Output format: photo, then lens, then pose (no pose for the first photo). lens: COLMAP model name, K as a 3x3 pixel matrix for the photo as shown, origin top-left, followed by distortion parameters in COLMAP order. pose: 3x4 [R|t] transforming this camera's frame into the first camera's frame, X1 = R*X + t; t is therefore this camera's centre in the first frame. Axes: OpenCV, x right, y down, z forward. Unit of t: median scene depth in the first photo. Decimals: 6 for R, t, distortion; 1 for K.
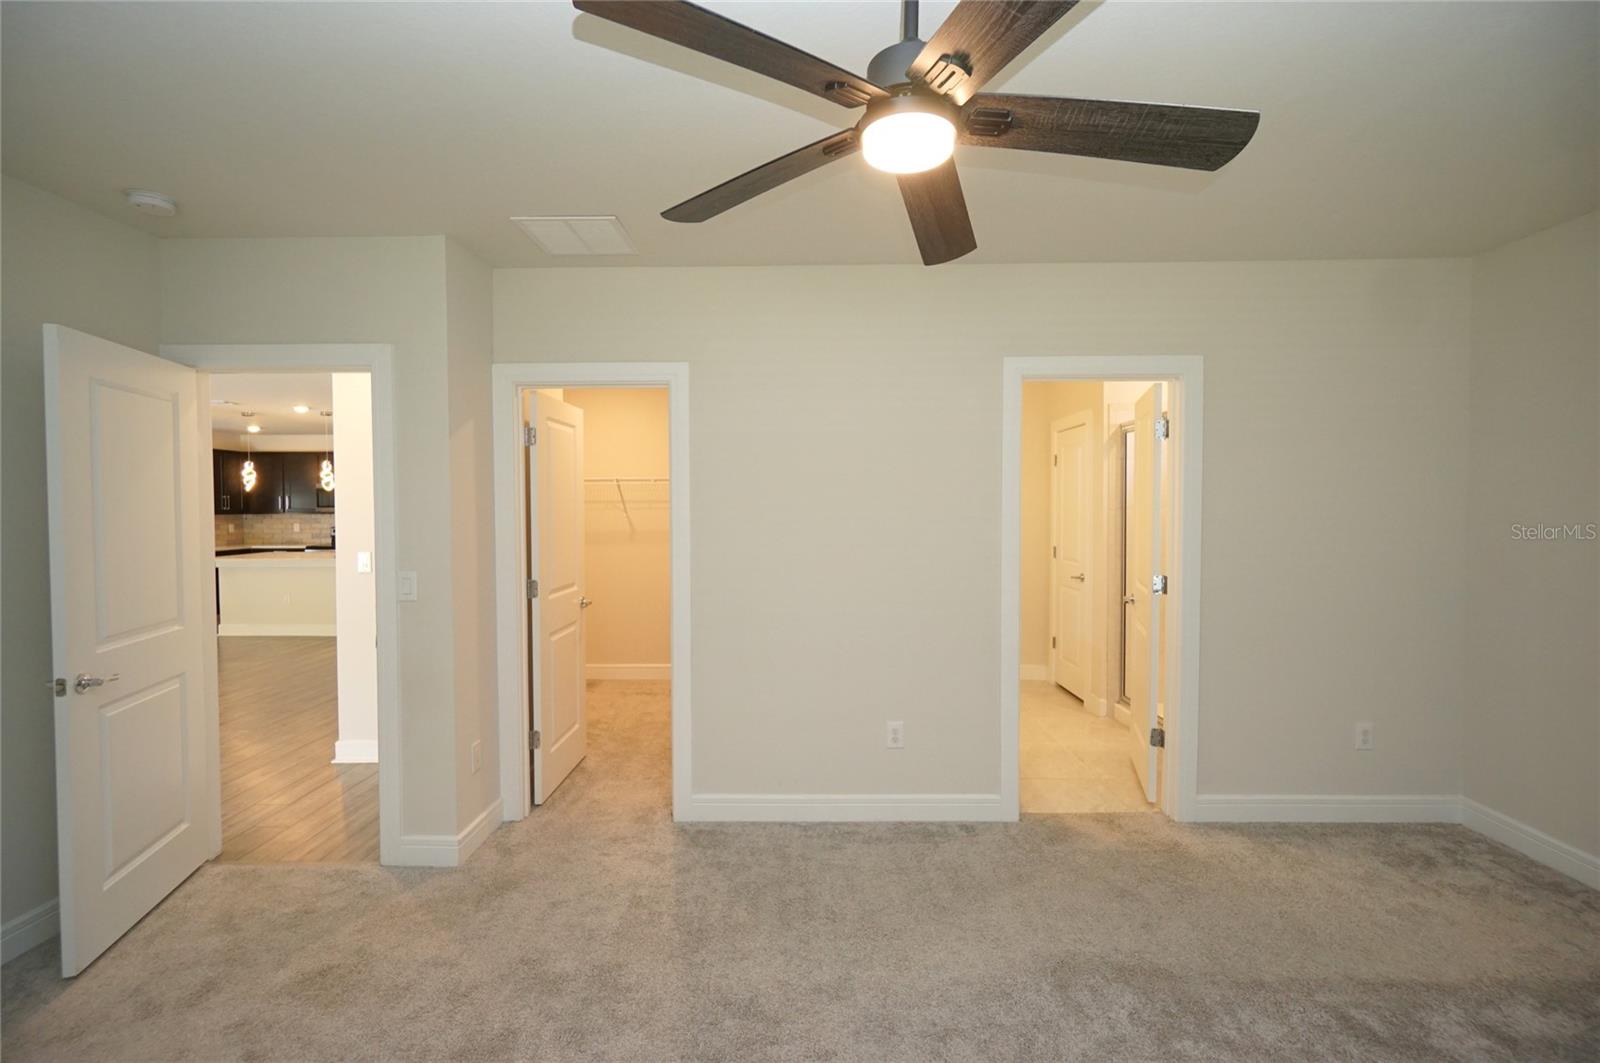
lens RADIAL K [[684.2, 0, 798.8], [0, 684.2, 517.9], [0, 0, 1]] dist [-0.002585, 0.001026]
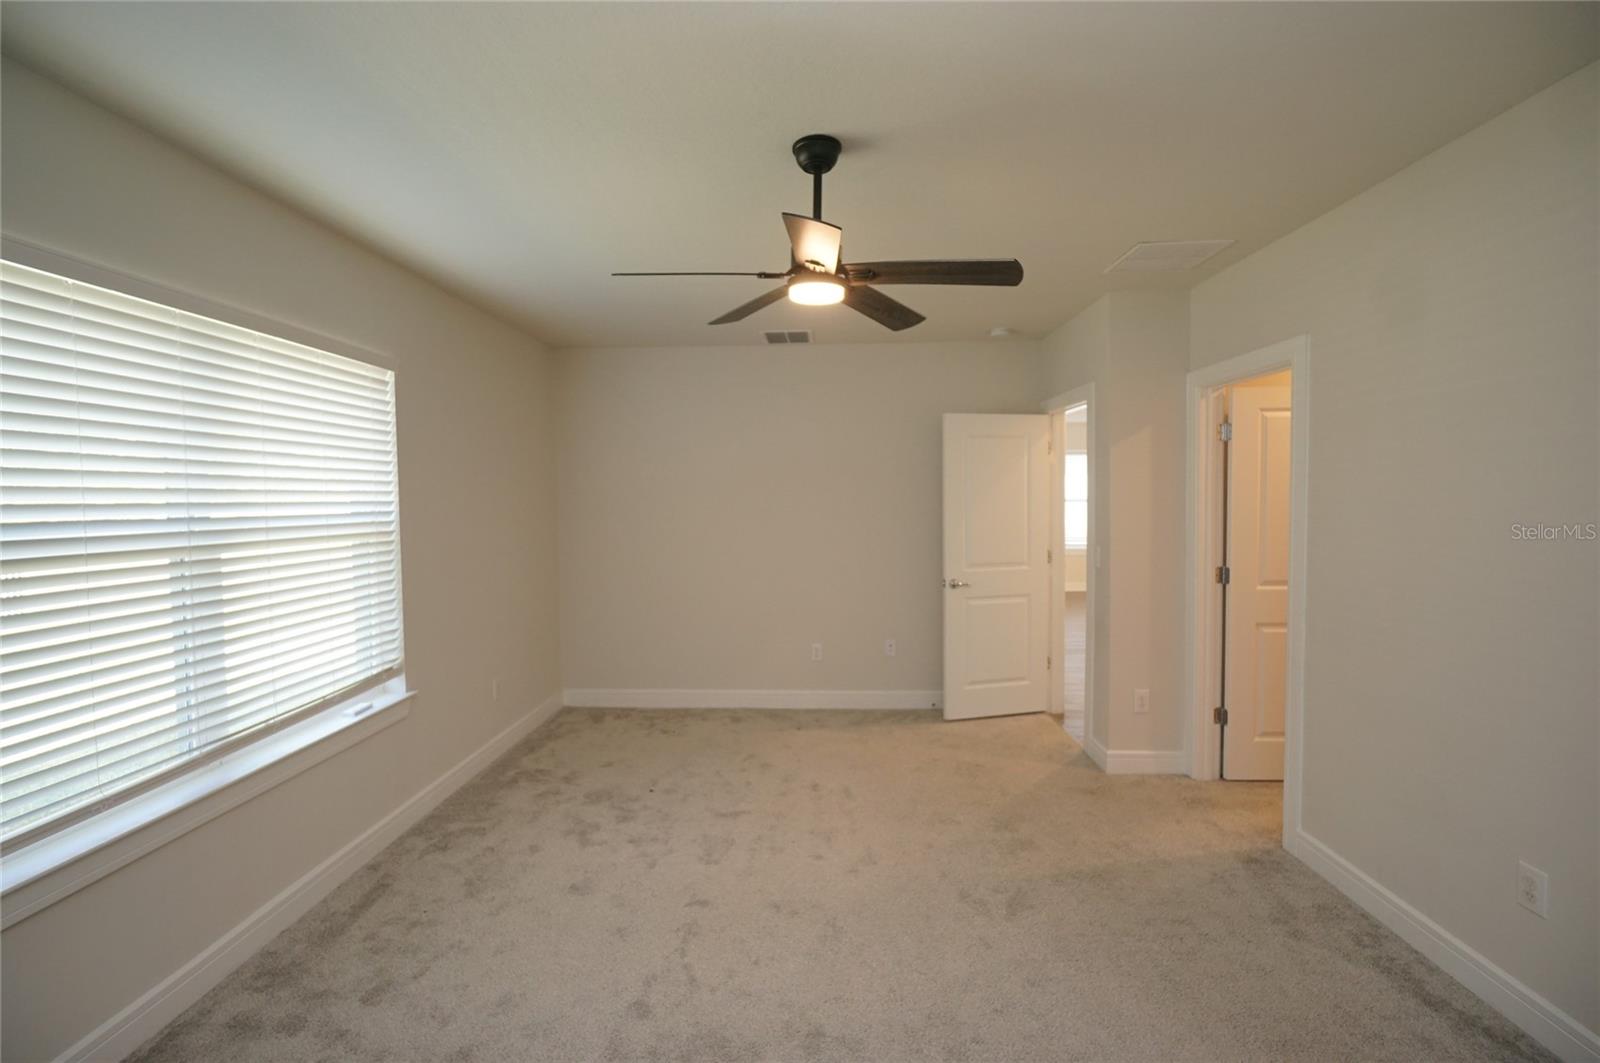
lens RADIAL K [[715.6, 0, 791.5], [0, 715.6, 526.3], [0, 0, 1]] dist [-0.027508, 0.005134]
pose [[-0.032411, 0.045717, -0.998429, 0.851262], [-0.003754, 0.998941, 0.045863, -0.023995], [0.999468, 0.005234, -0.032205, 0.430508]]
